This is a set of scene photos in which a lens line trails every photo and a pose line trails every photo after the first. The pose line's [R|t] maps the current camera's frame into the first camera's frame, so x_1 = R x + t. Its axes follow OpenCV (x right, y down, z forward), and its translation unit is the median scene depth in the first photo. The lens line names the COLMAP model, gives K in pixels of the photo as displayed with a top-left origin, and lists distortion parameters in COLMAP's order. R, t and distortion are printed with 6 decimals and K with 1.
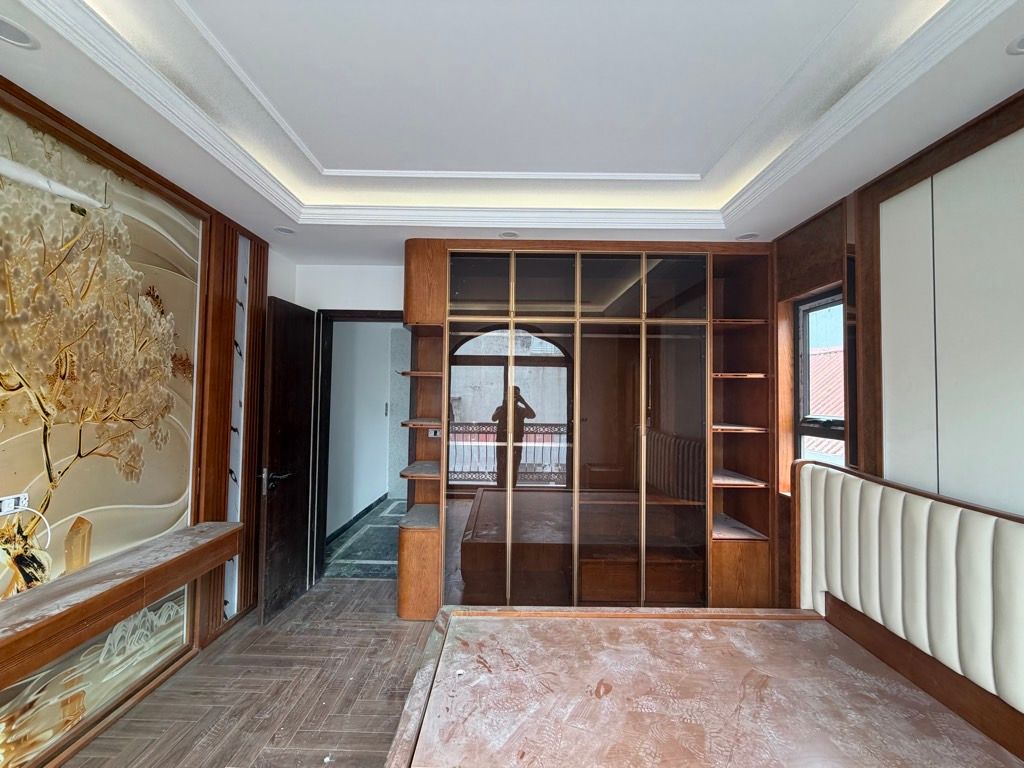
lens RADIAL K [[410.0, 0, 503.3], [0, 410.0, 383.1], [0, 0, 1]] dist [-0.000109, -0.000554]
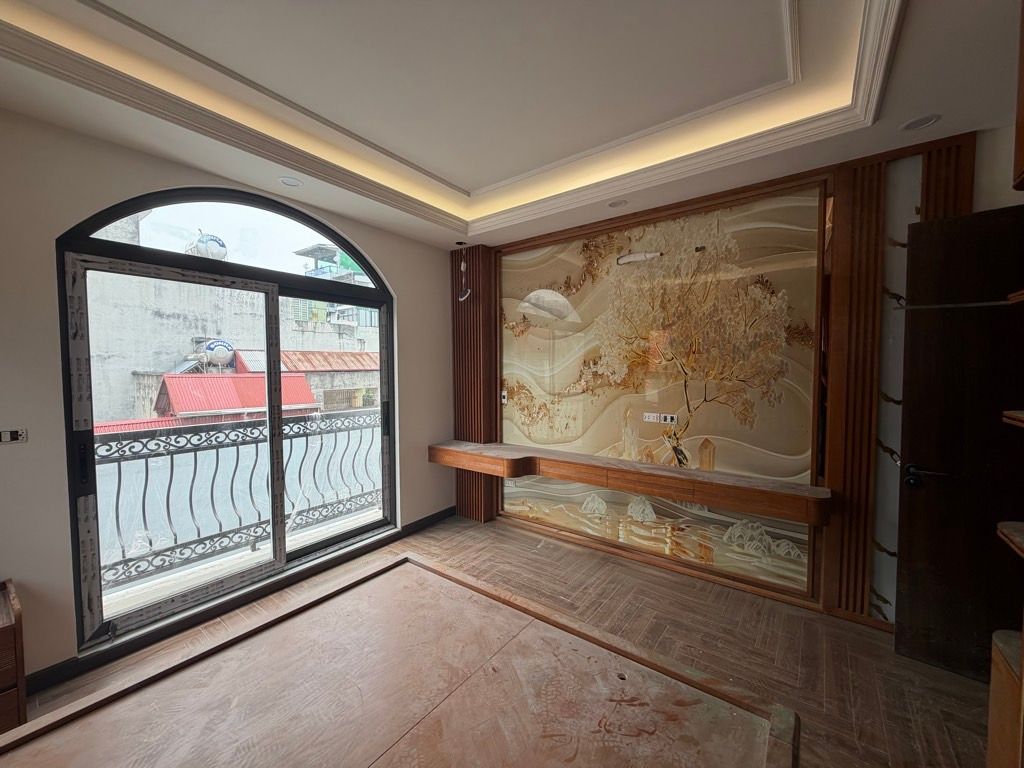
lens RADIAL K [[410.0, 0, 515.2], [0, 410.0, 382.6], [0, 0, 1]] dist [-0.000109, -0.000554]
pose [[-0.582622, 0.018000, -0.812544, 0.647006], [0.024995, 0.999679, 0.004223, 0.073744], [0.812359, -0.017849, -0.582884, 1.206612]]
